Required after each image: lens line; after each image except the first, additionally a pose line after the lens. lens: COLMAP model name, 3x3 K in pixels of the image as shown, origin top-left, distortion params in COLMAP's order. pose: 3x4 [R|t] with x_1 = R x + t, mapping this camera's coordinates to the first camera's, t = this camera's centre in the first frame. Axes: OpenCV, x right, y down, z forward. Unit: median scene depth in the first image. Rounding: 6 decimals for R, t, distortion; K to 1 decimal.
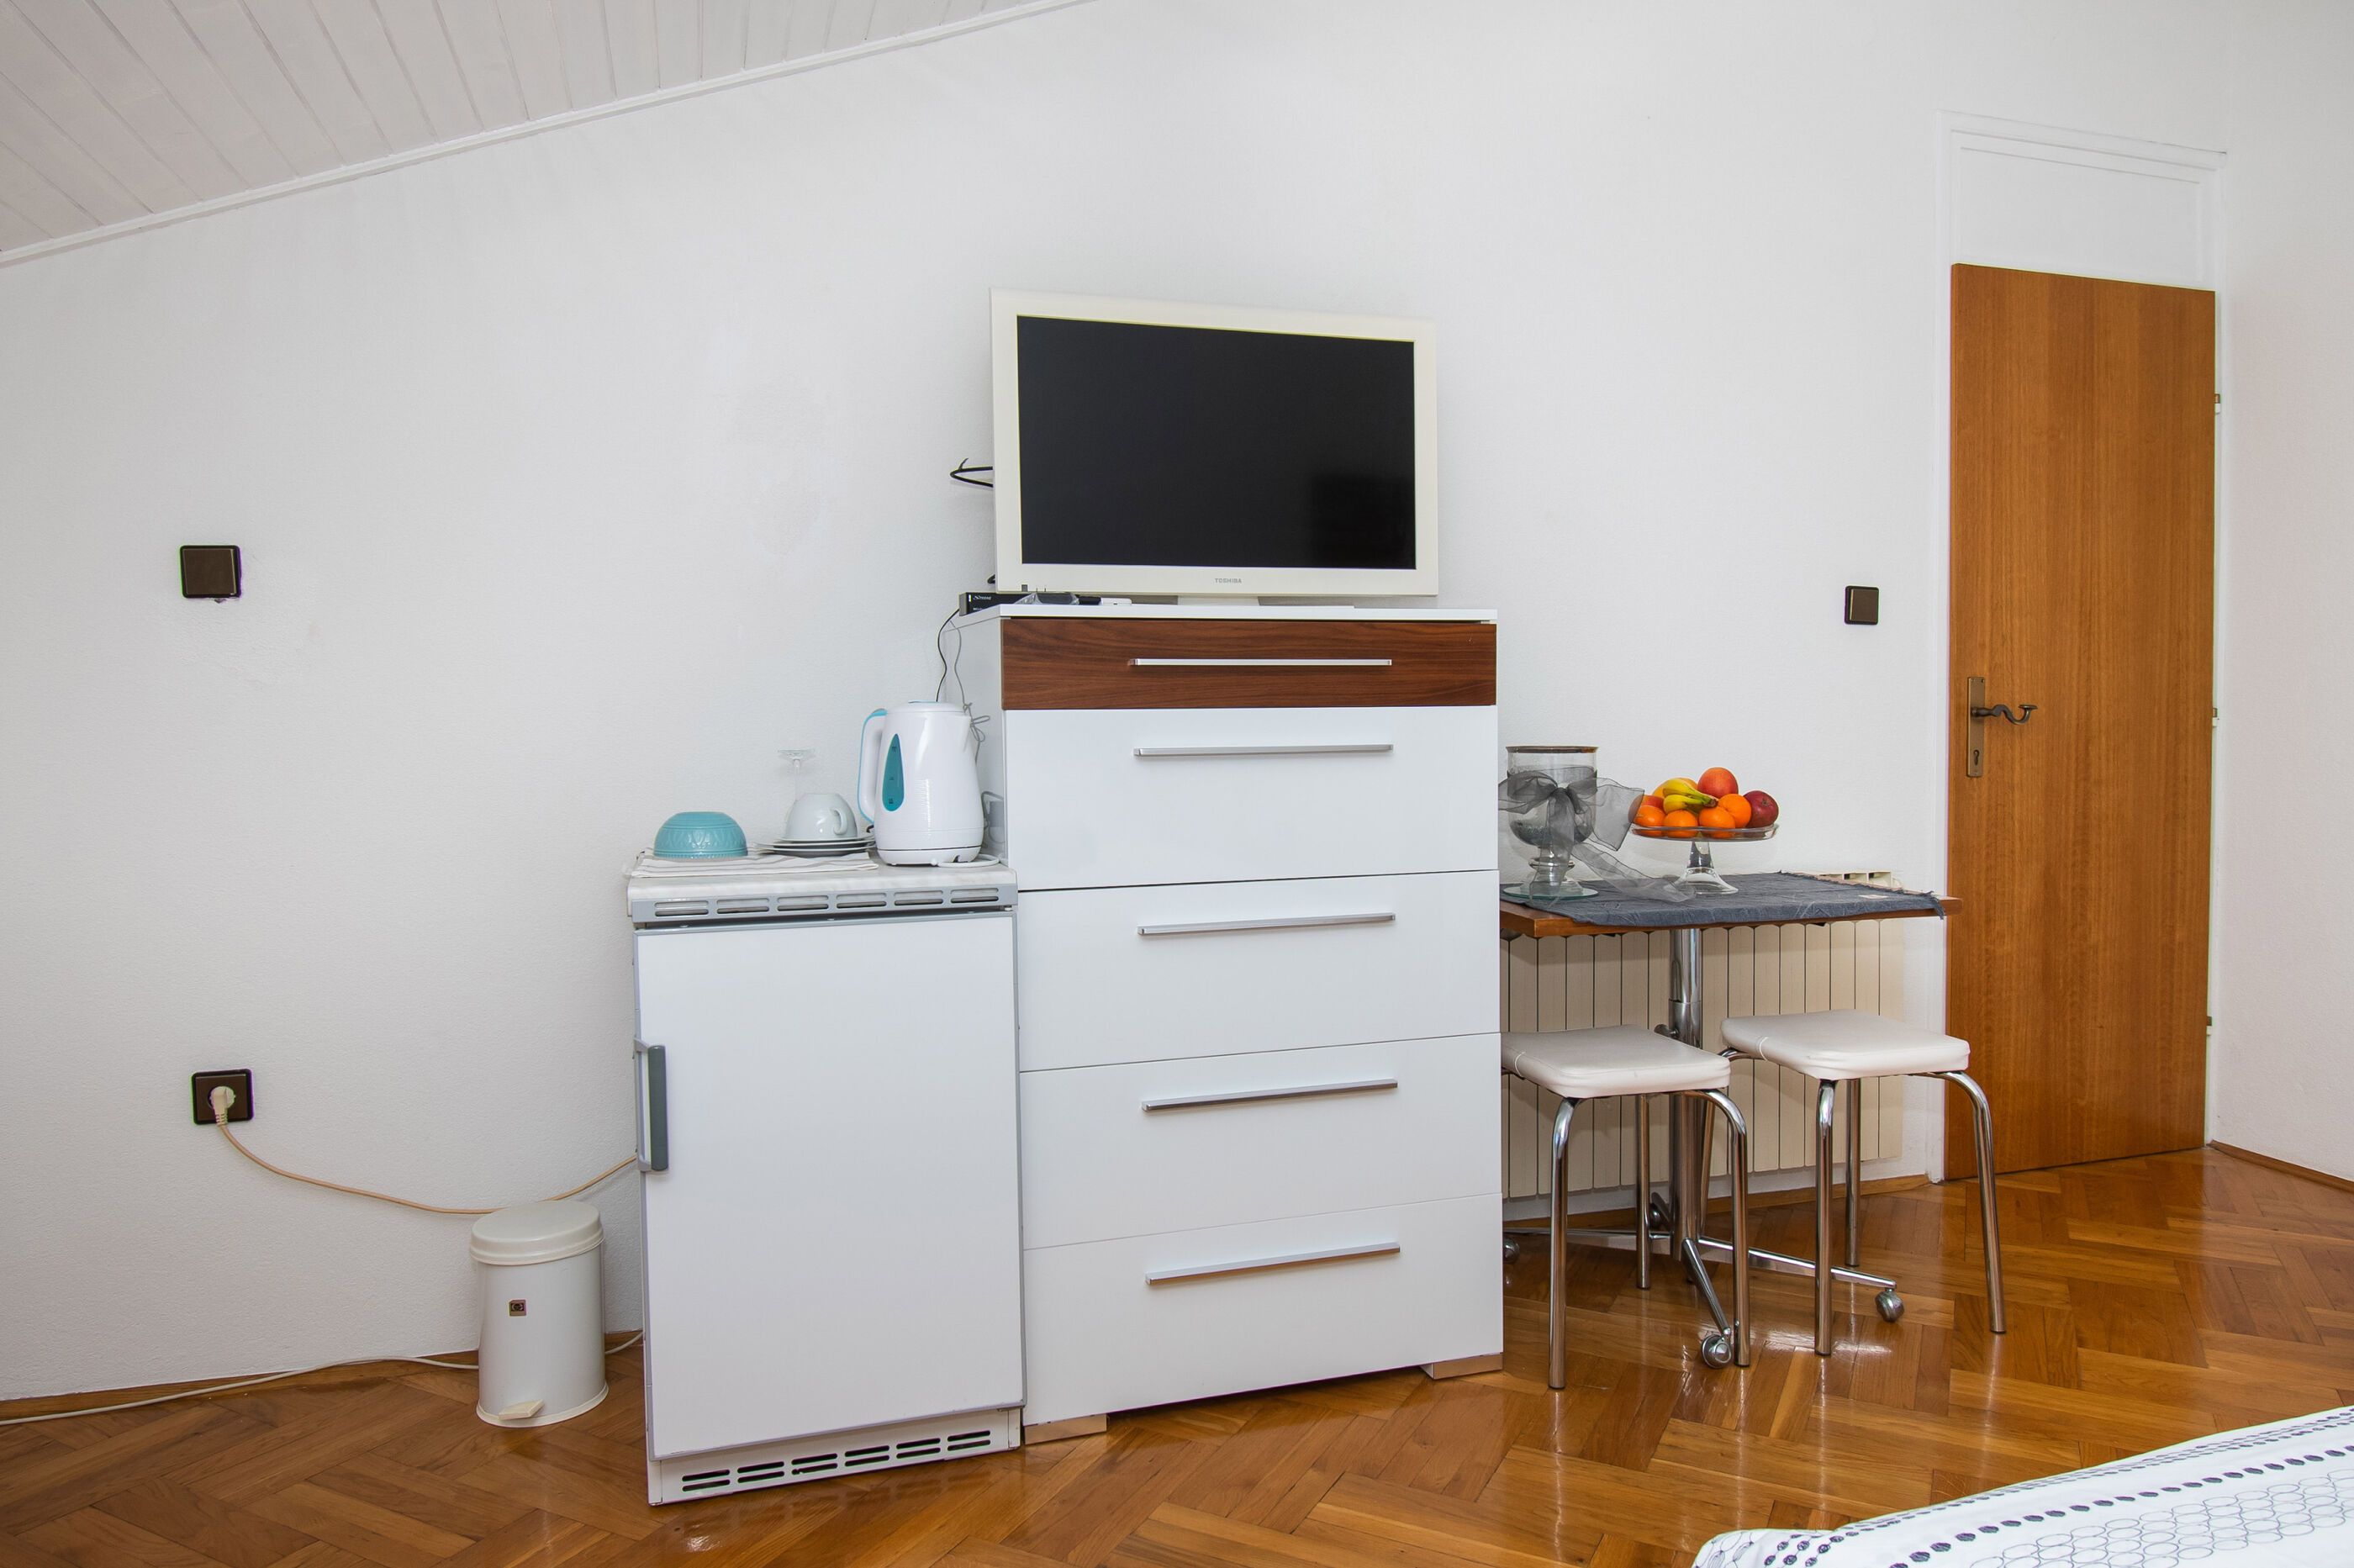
lens RADIAL K [[1576.0, 0, 1178.0], [0, 1576.0, 727.4], [0, 0, 1]] dist [-0.001710, -0.005067]
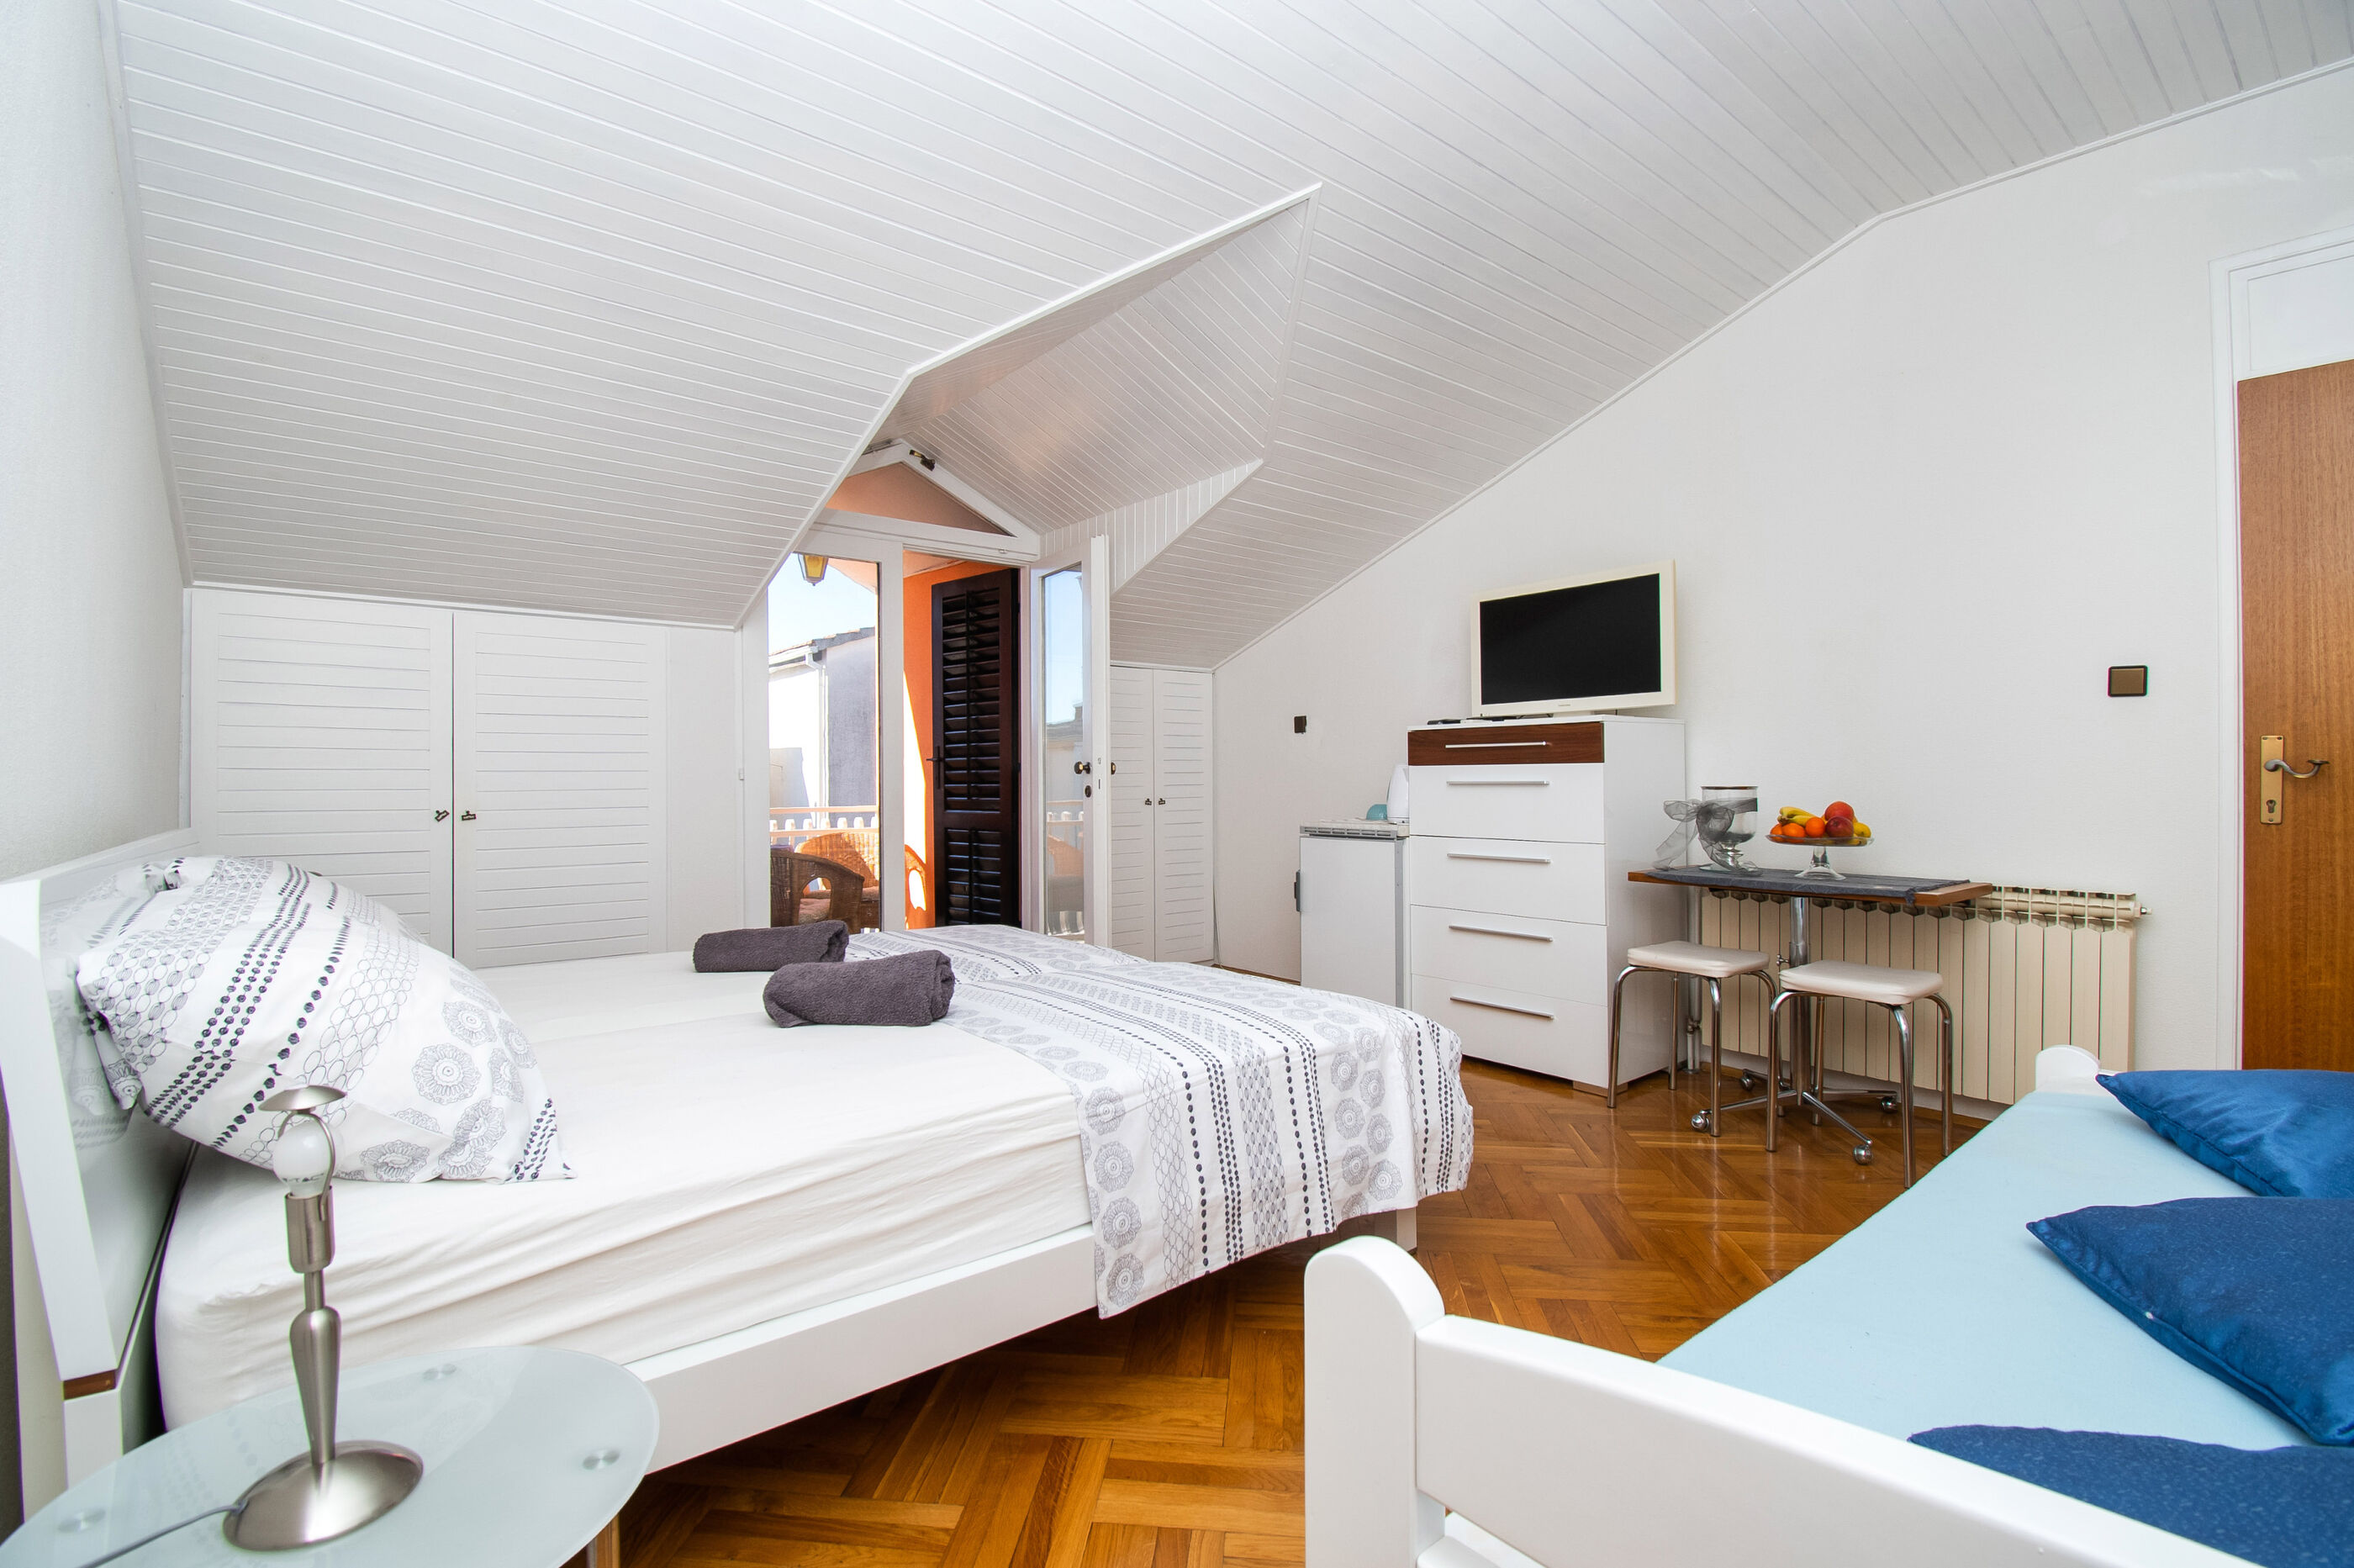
lens RADIAL K [[1098.9, 0, 1177.0], [0, 1098.9, 784.0], [0, 0, 1]] dist [0.000236, -0.000045]
pose [[0.352153, 0.006446, -0.935920, 1.207928], [-0.017825, 0.999841, 0.000180, 0.020700], [0.935773, 0.016619, 0.352212, -0.009293]]
